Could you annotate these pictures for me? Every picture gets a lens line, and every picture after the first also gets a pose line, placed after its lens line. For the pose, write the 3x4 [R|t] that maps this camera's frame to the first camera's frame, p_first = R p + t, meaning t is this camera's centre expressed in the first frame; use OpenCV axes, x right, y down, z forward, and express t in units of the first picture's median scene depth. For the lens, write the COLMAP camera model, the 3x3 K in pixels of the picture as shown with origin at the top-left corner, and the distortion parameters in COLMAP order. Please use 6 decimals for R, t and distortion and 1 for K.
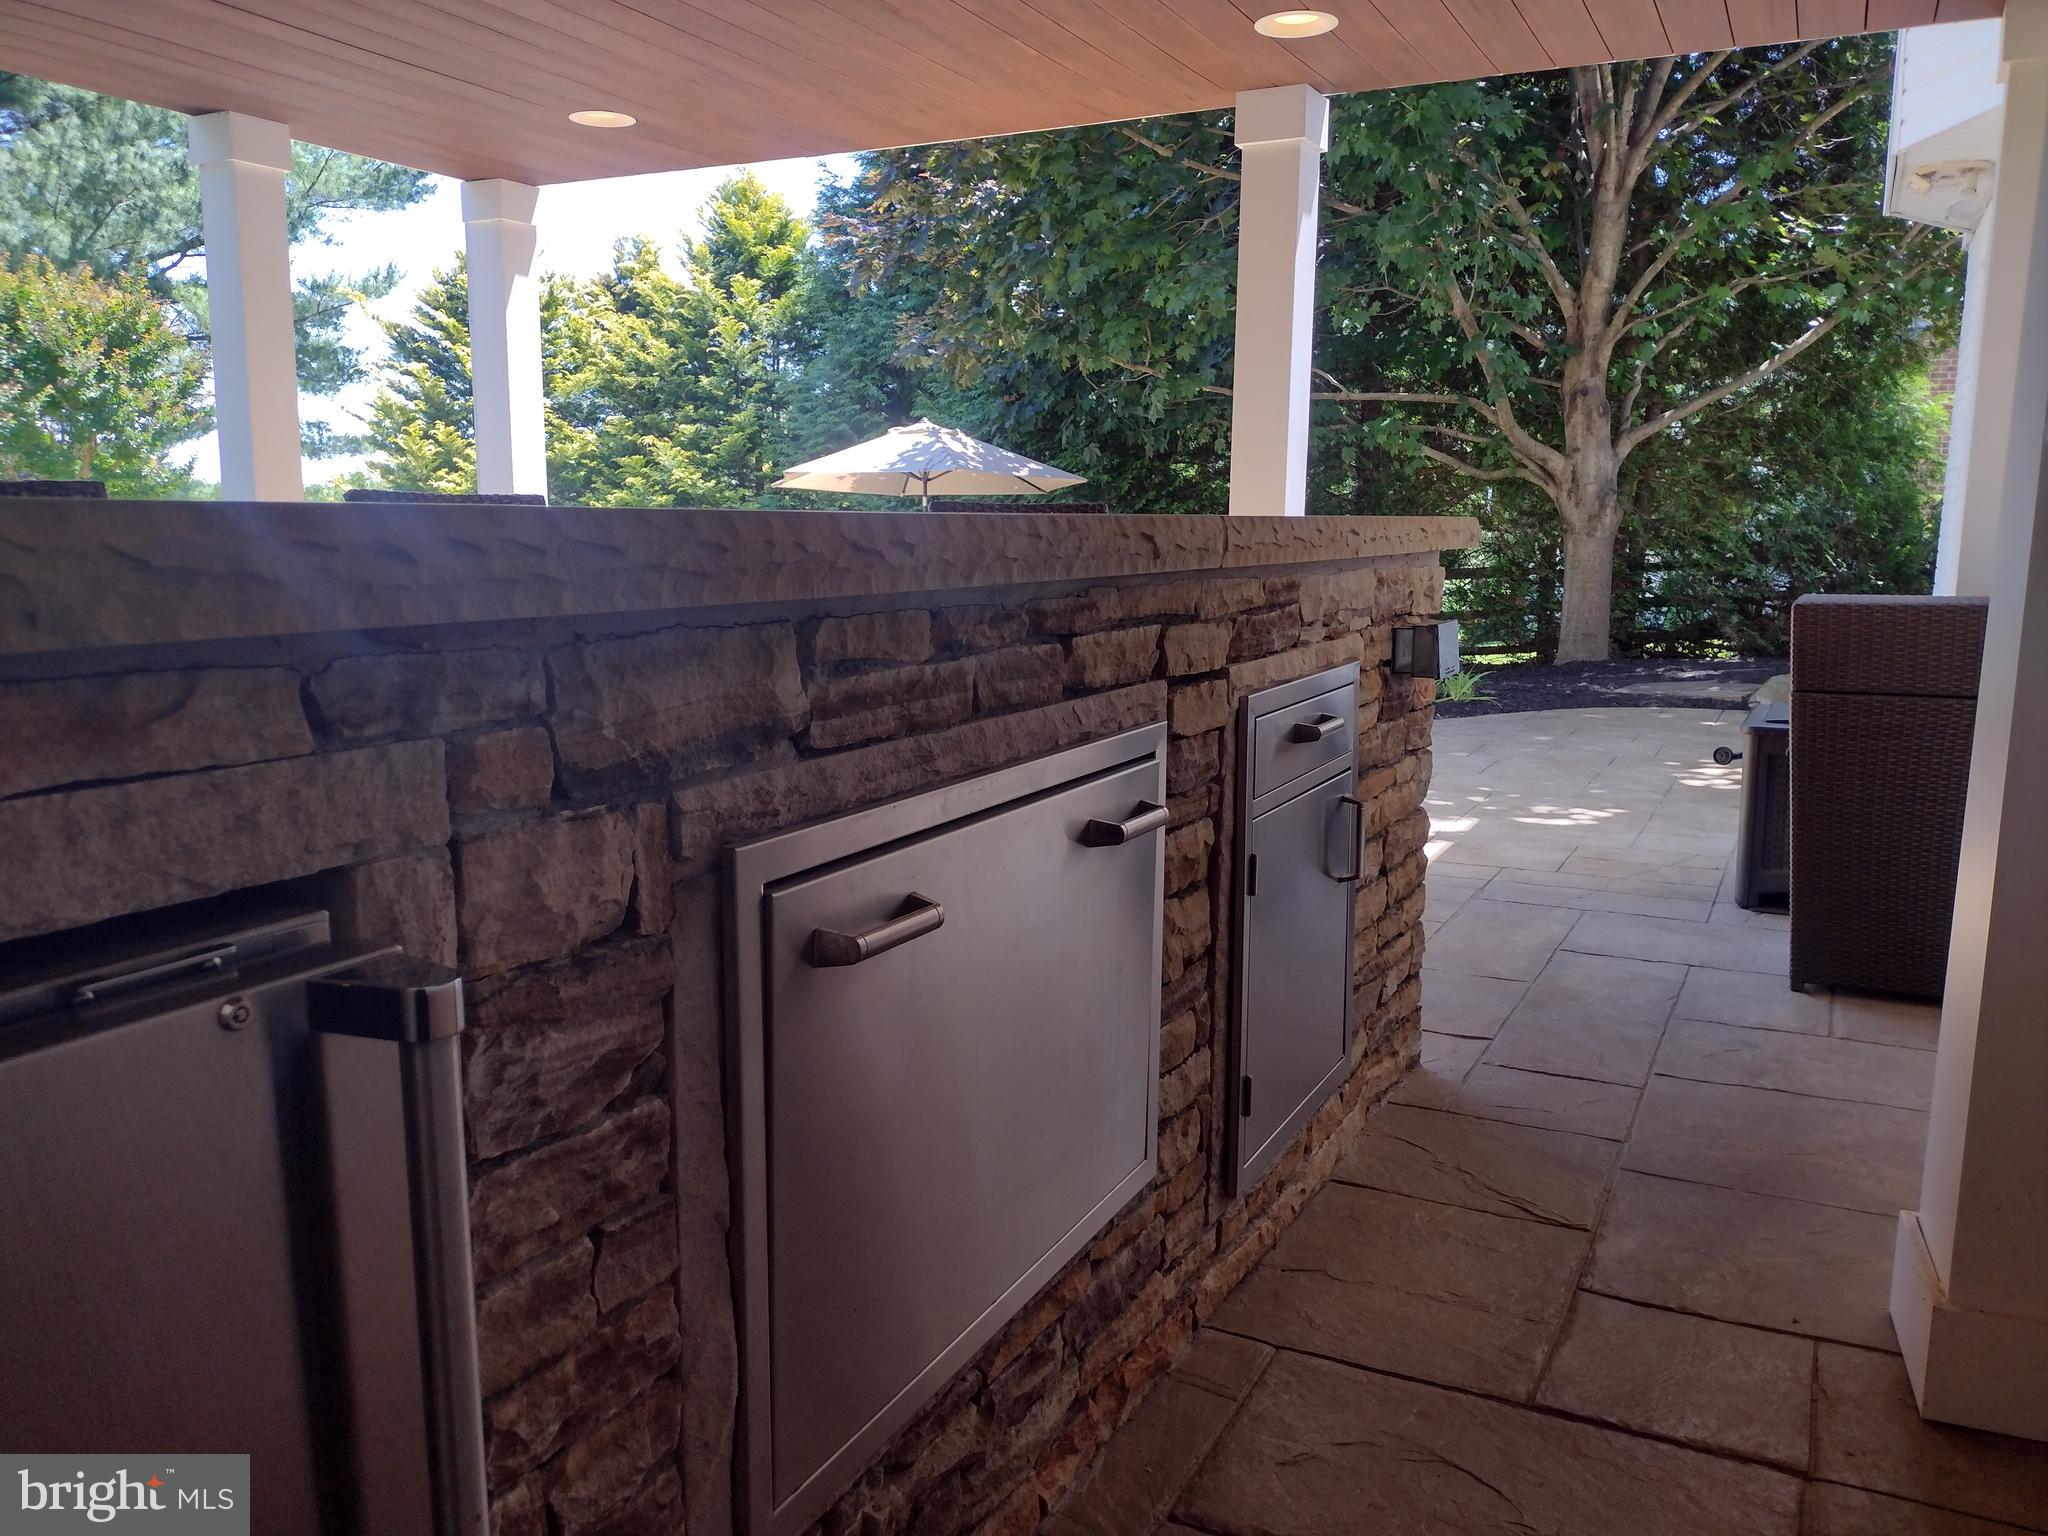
lens RADIAL K [[1529.6, 0, 1073.4], [0, 1529.6, 771.3], [0, 0, 1]] dist [-0.002803, -0.008346]
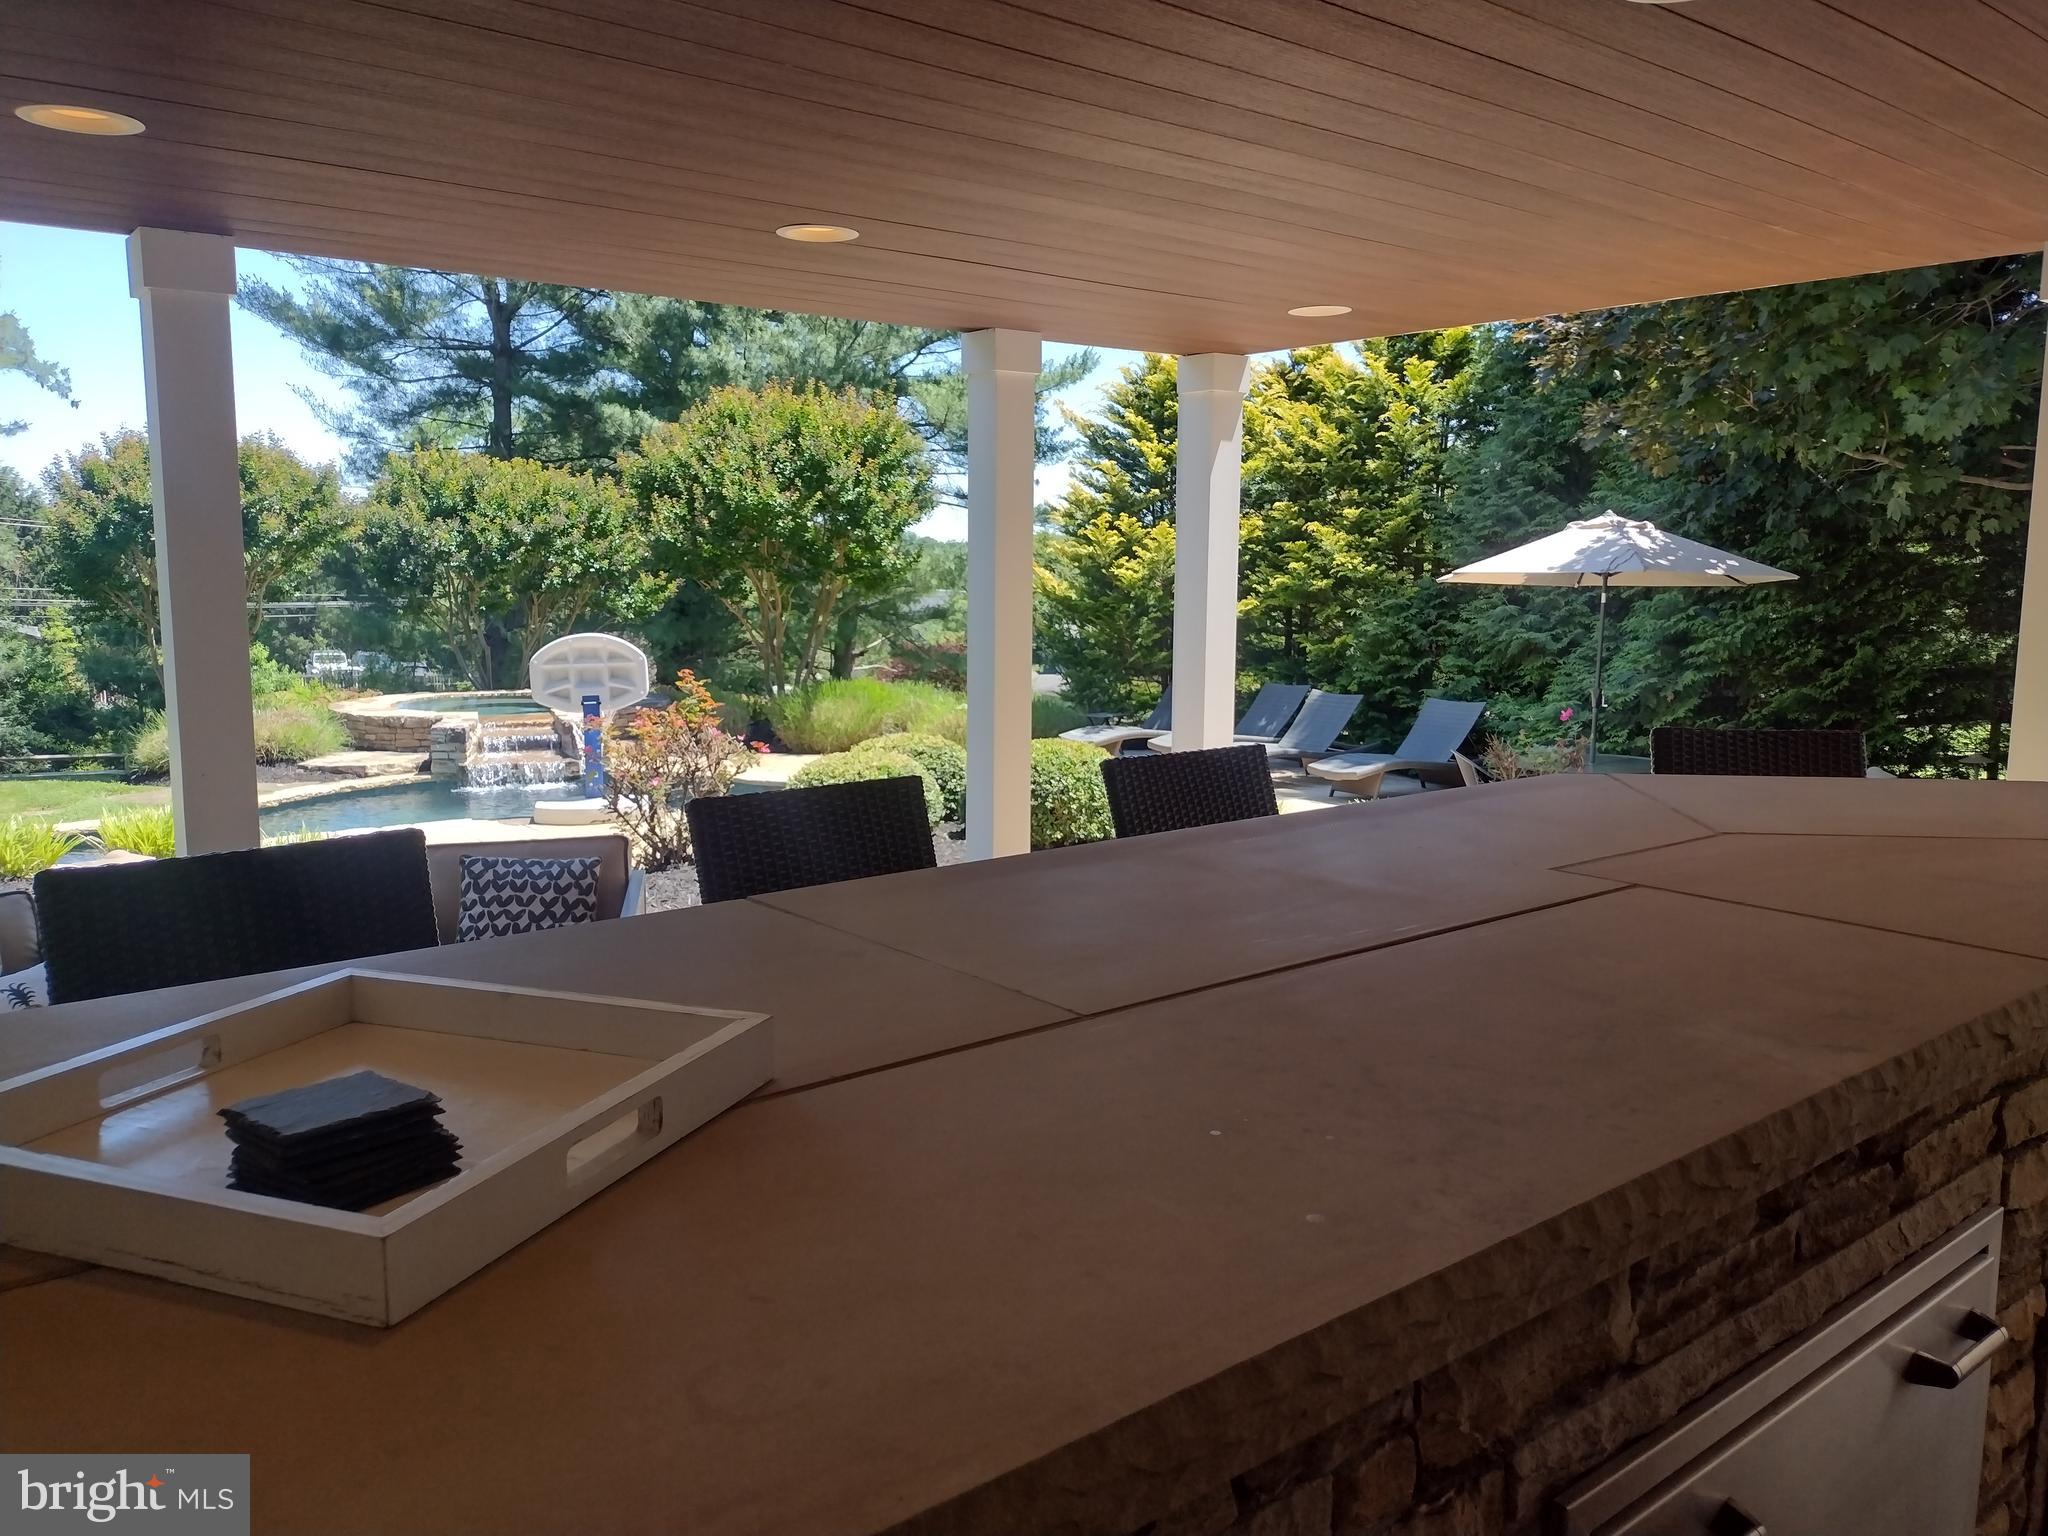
lens RADIAL K [[1530.0, 0, 1026.7], [0, 1530.0, 758.3], [0, 0, 1]] dist [0.090429, -0.124492]
pose [[0.904844, 0.047301, -0.423107, -0.008285], [-0.063631, 0.997672, -0.024545, -0.023900], [0.420961, 0.049132, 0.905747, -0.005251]]
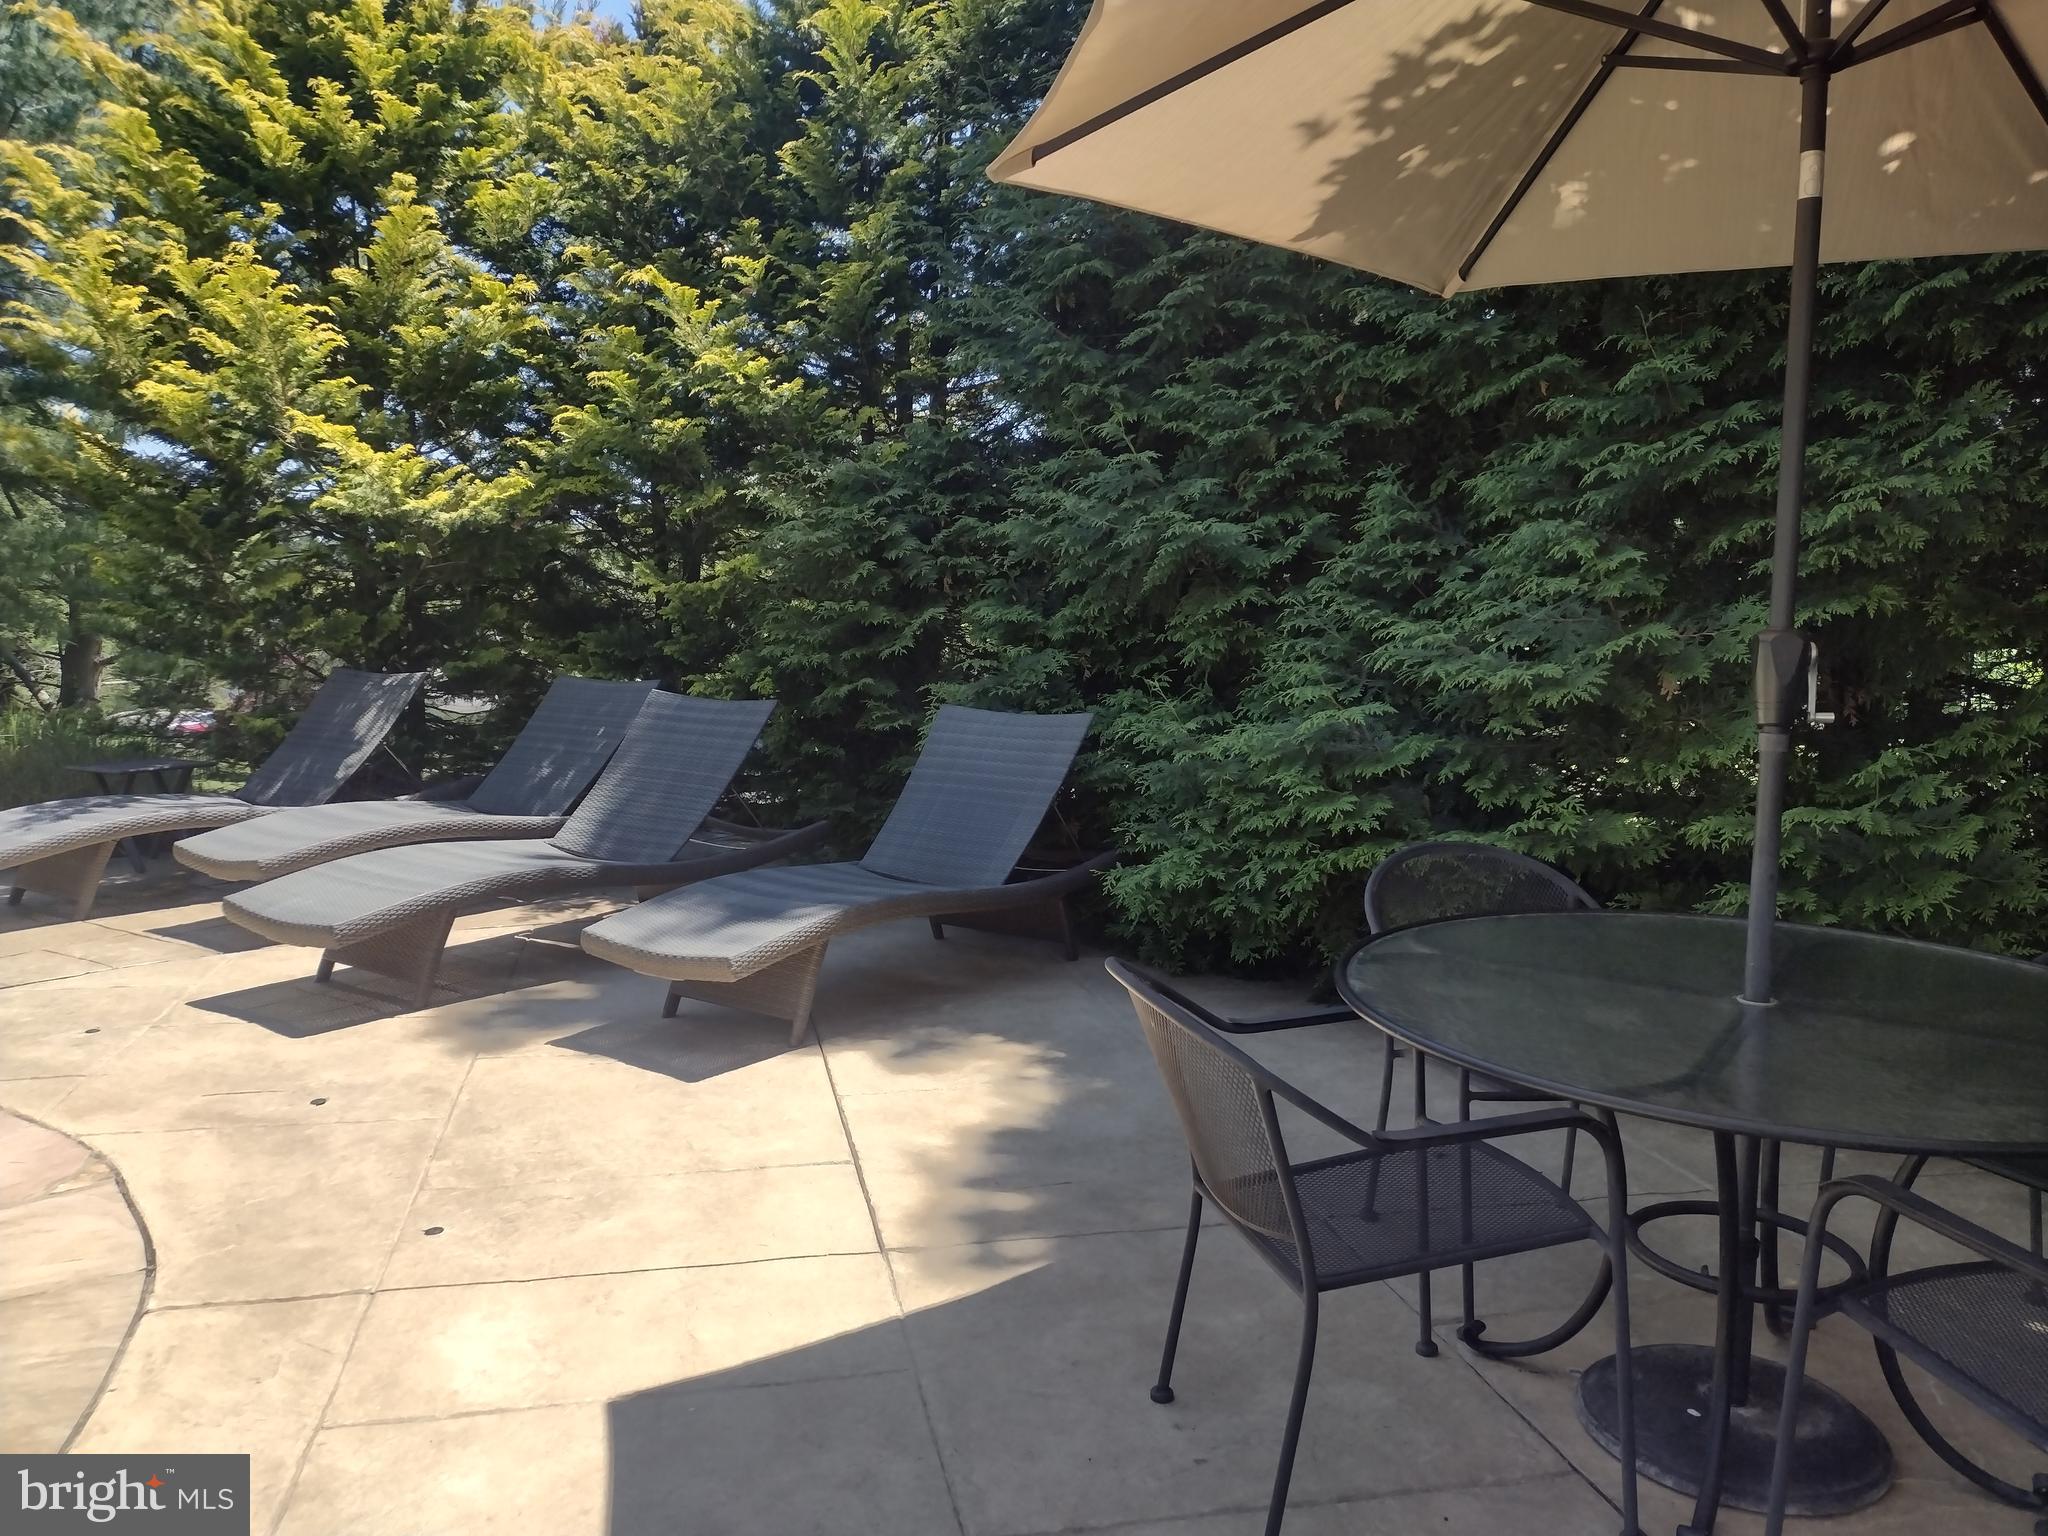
lens RADIAL K [[1530.0, 0, 1026.7], [0, 1530.0, 758.3], [0, 0, 1]] dist [0.090429, -0.124492]
pose [[0.993875, 0.013804, -0.109641, -0.129260], [-0.019282, 0.998610, -0.049064, -0.070618], [0.108811, 0.050877, 0.992760, 0.607495]]
